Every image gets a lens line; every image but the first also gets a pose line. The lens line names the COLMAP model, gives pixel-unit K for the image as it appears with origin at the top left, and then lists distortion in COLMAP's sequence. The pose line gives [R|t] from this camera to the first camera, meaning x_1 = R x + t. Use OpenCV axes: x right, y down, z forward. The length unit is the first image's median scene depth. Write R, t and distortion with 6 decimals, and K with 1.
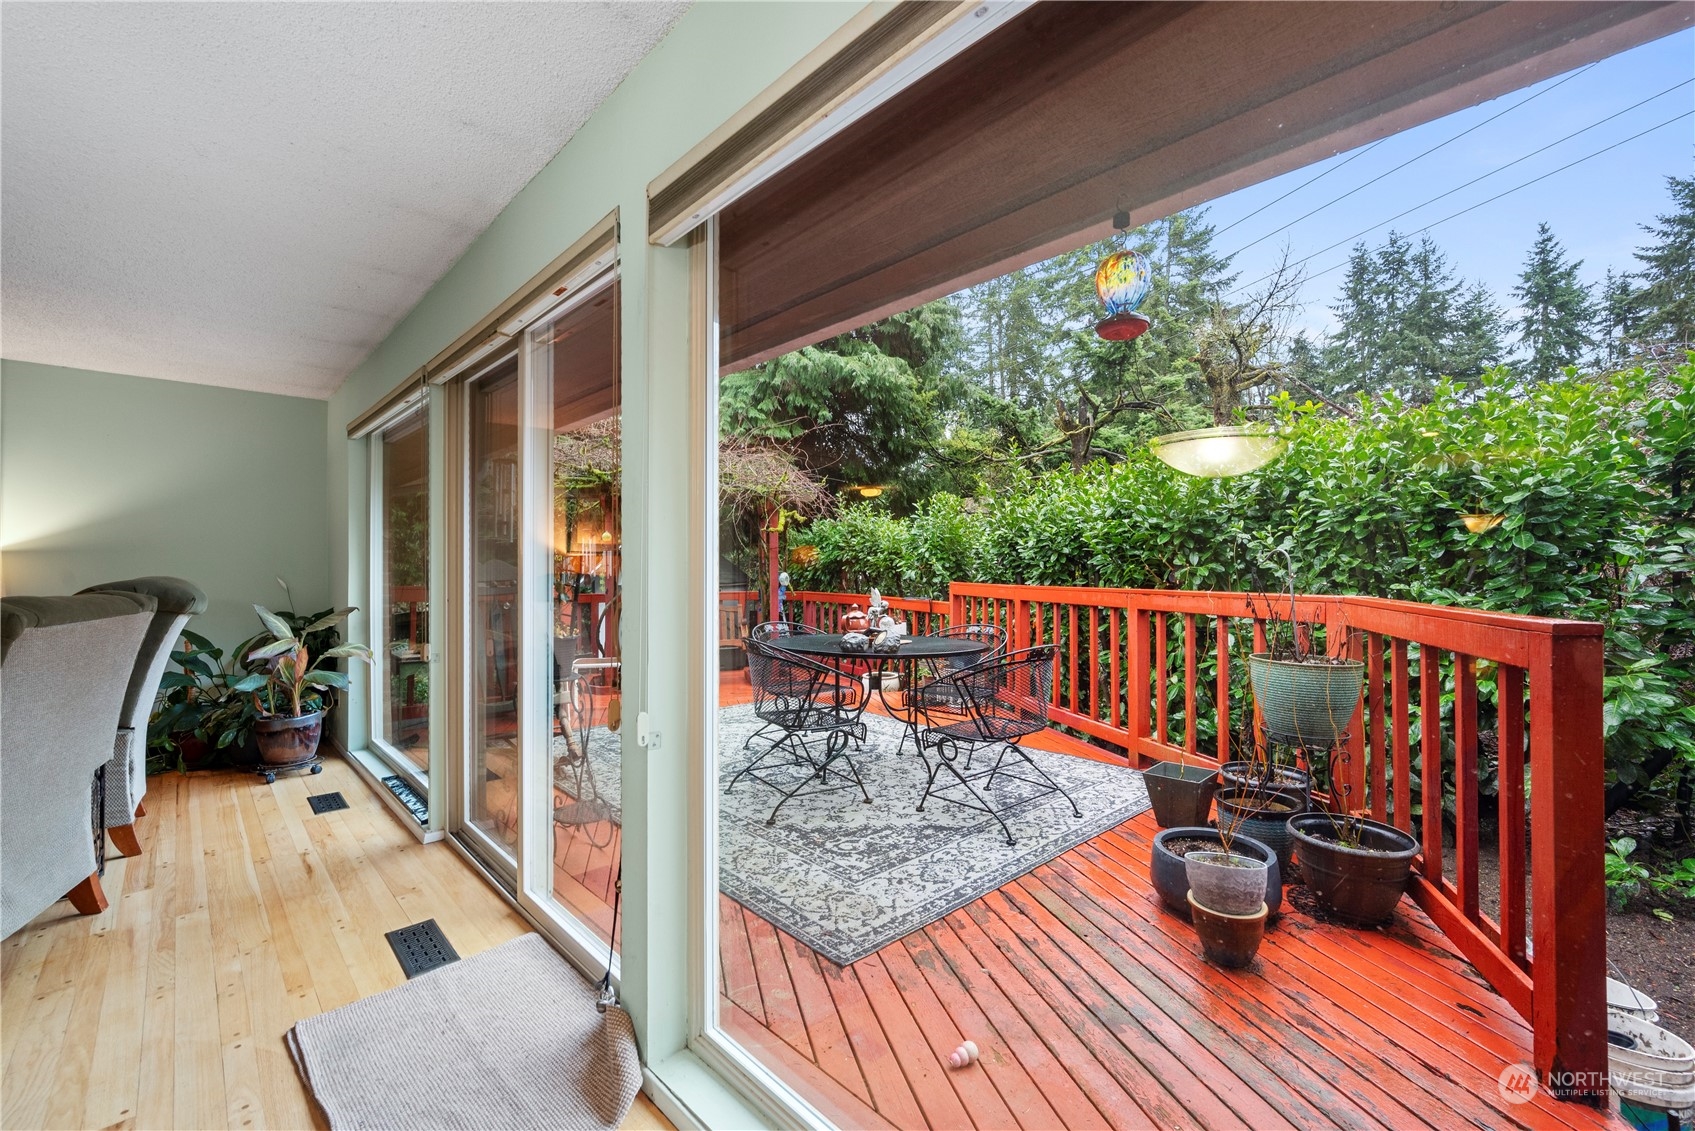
lens RADIAL K [[716.0, 0, 849.4], [0, 716.0, 559.9], [0, 0, 1]] dist [0.001903, 0.000147]
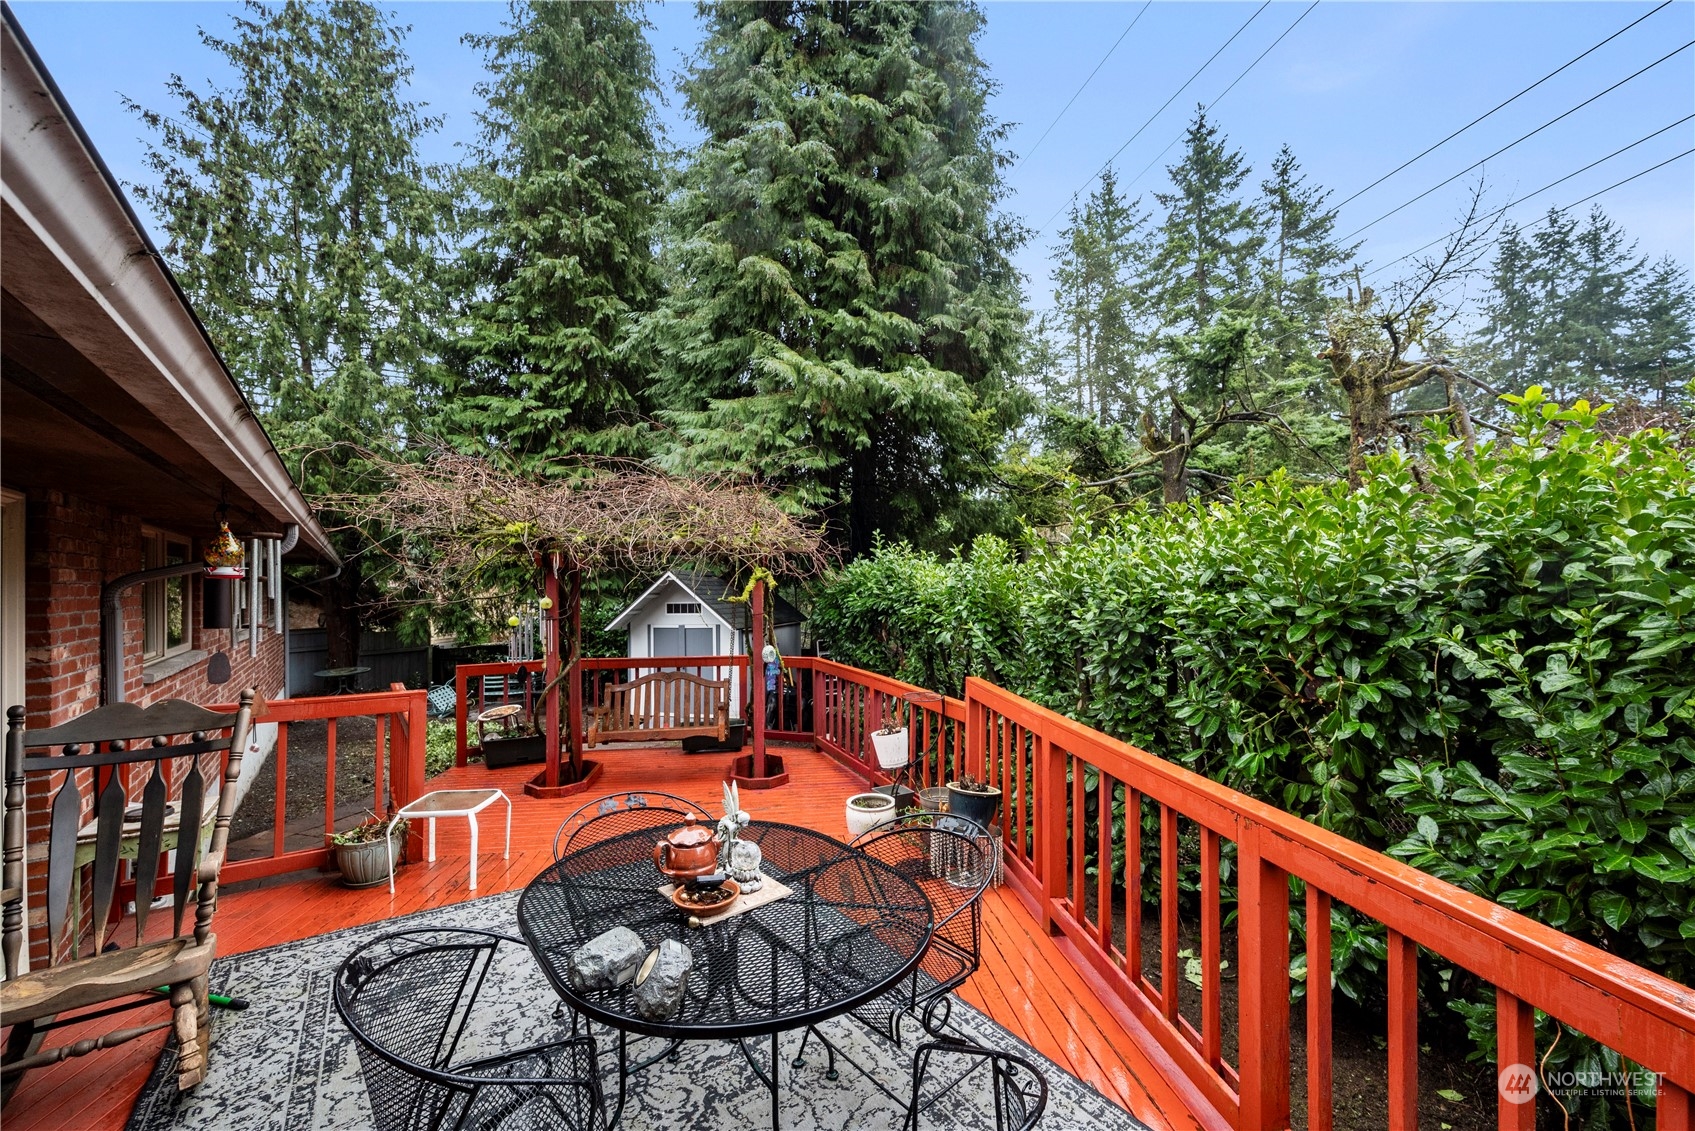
lens RADIAL K [[673.7, 0, 851.0], [0, 673.7, 576.6], [0, 0, 1]] dist [-0.001328, -0.000033]
pose [[0.989580, -0.001412, -0.143979, 0.064748], [0.002246, 0.999982, 0.005628, -0.038063], [0.143968, -0.005892, 0.989565, 0.169633]]
